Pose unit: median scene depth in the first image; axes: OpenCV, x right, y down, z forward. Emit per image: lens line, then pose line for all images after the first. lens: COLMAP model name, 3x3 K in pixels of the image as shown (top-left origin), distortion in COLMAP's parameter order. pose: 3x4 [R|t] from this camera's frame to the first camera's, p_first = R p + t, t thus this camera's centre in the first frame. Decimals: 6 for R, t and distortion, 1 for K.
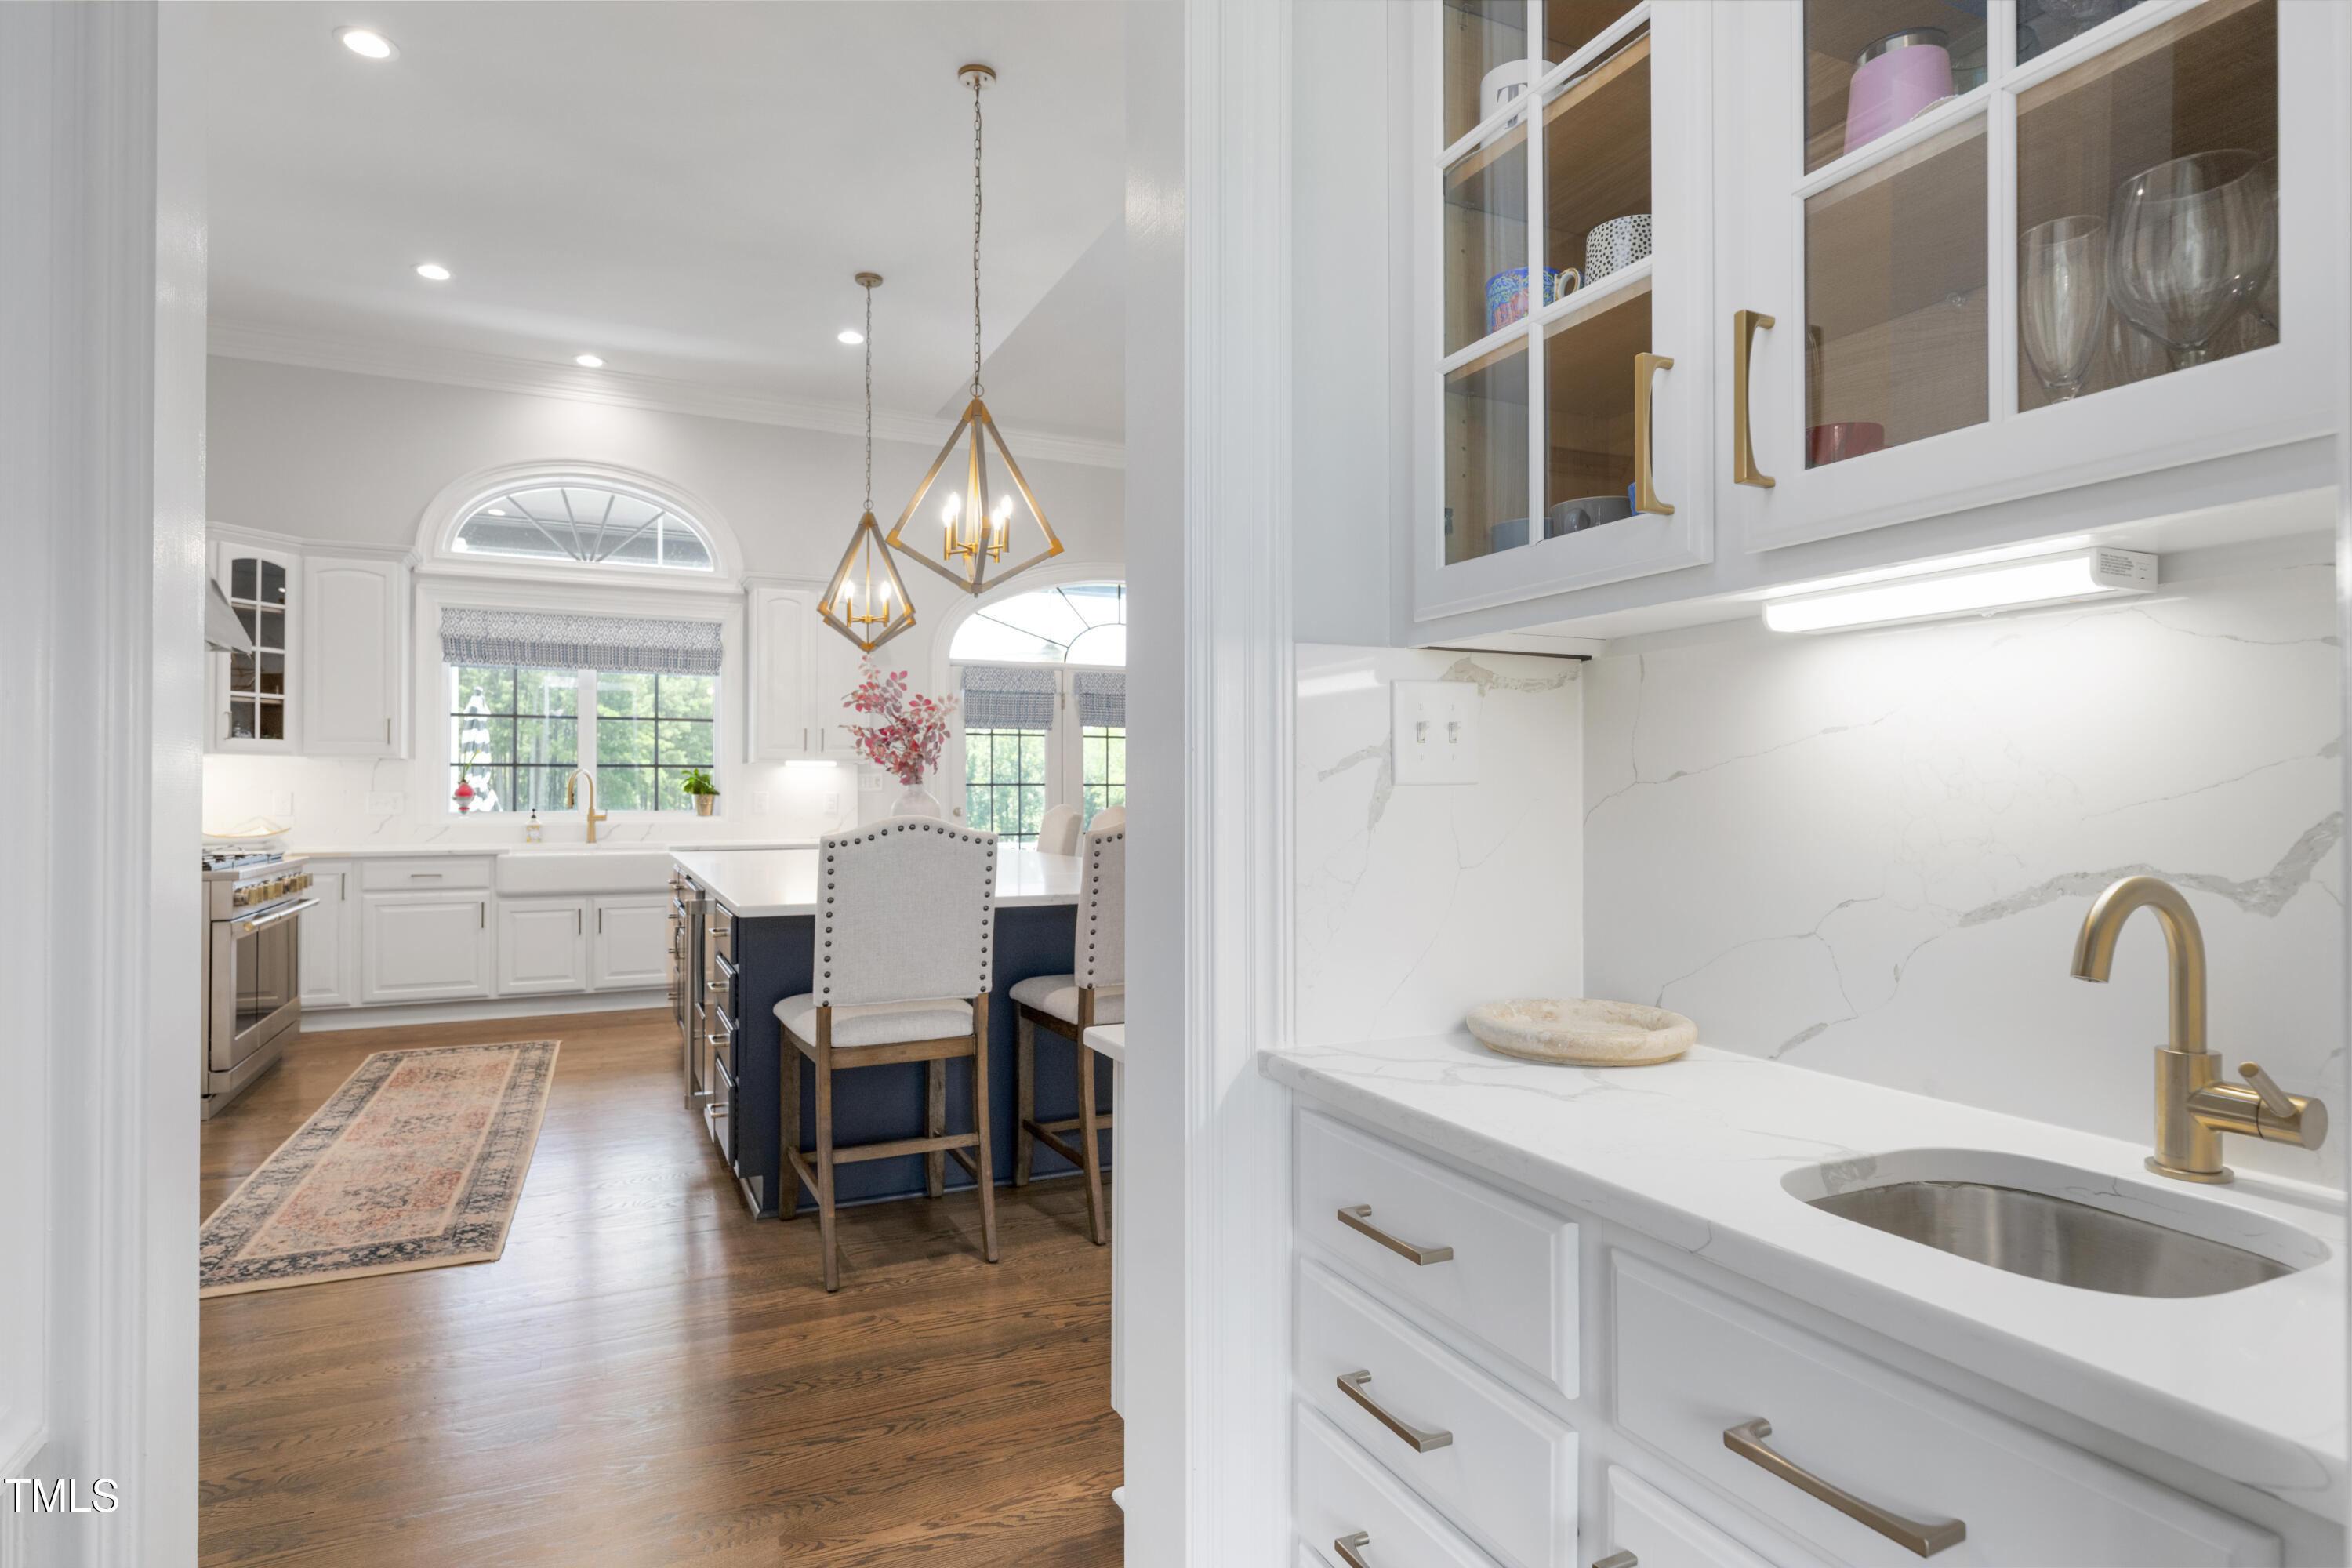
lens RADIAL K [[1273.7, 0, 1172.6], [0, 1273.7, 787.3], [0, 0, 1]] dist [0.000828, 0.001523]
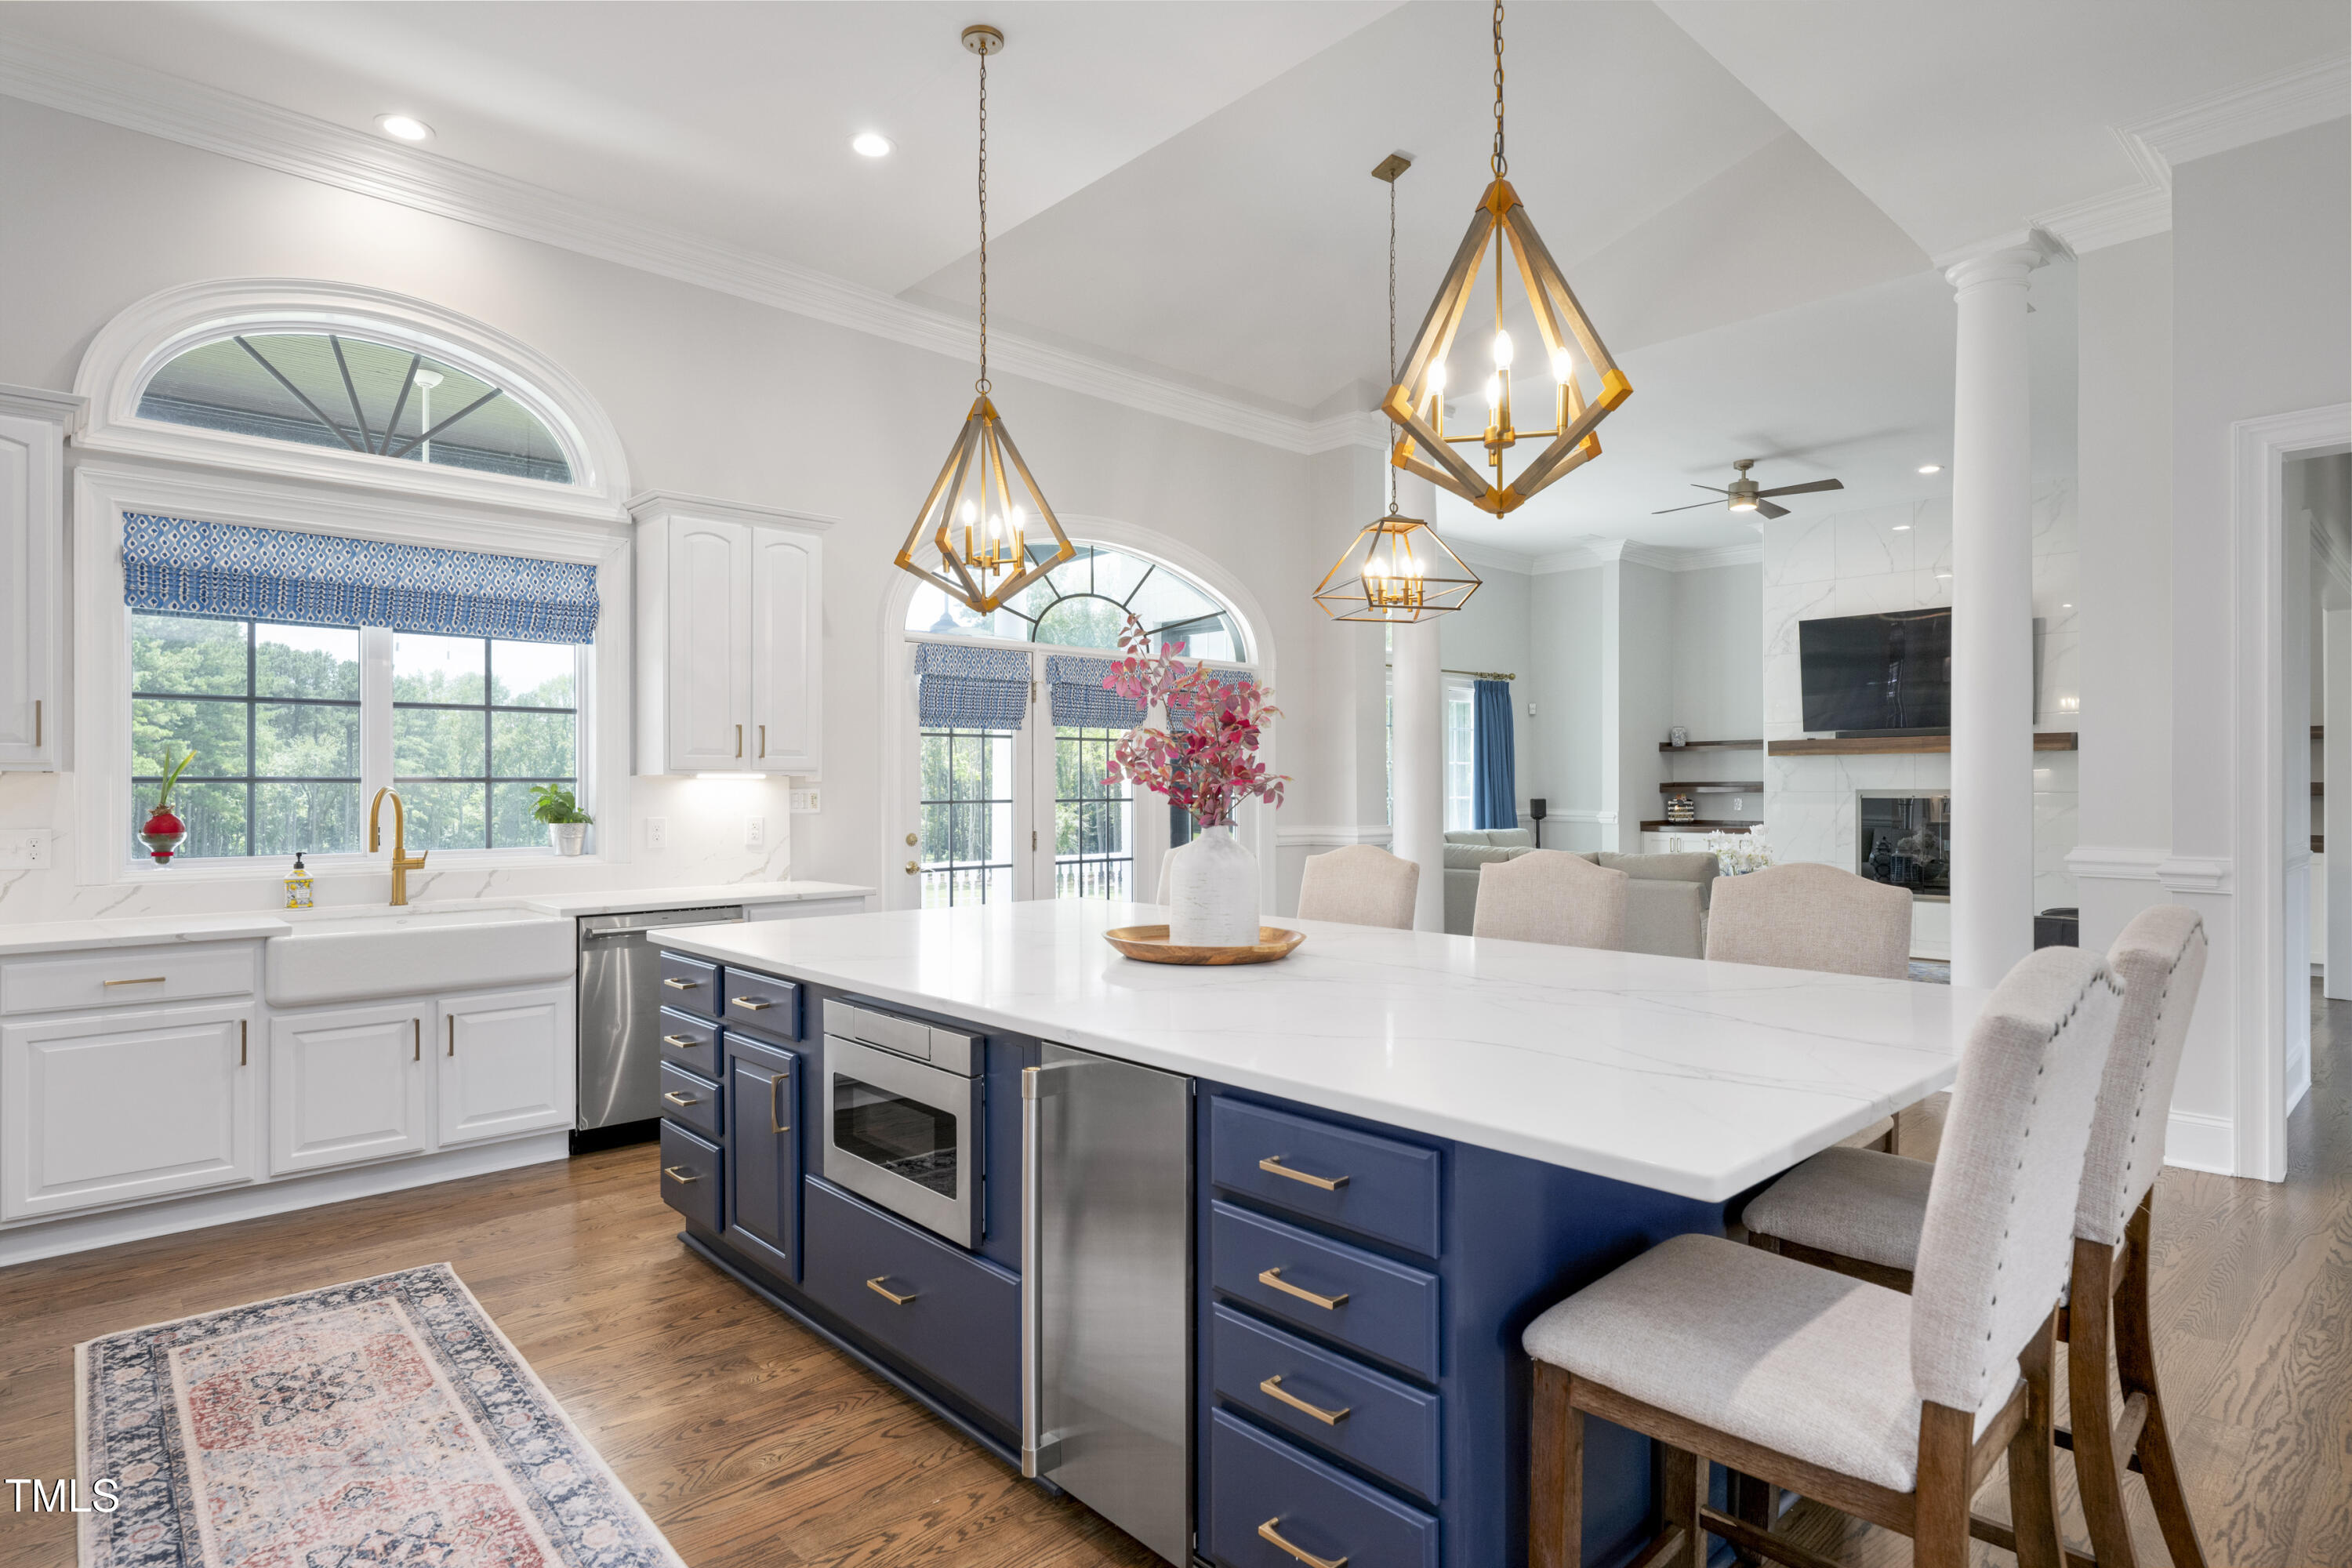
lens RADIAL K [[1273.7, 0, 1181.9], [0, 1273.7, 783.6], [0, 0, 1]] dist [0.000828, 0.001523]
pose [[0.953104, -0.001380, 0.302641, -0.278292], [0.000927, 0.999998, 0.001641, -0.016252], [-0.302642, -0.001284, 0.953103, 0.286397]]
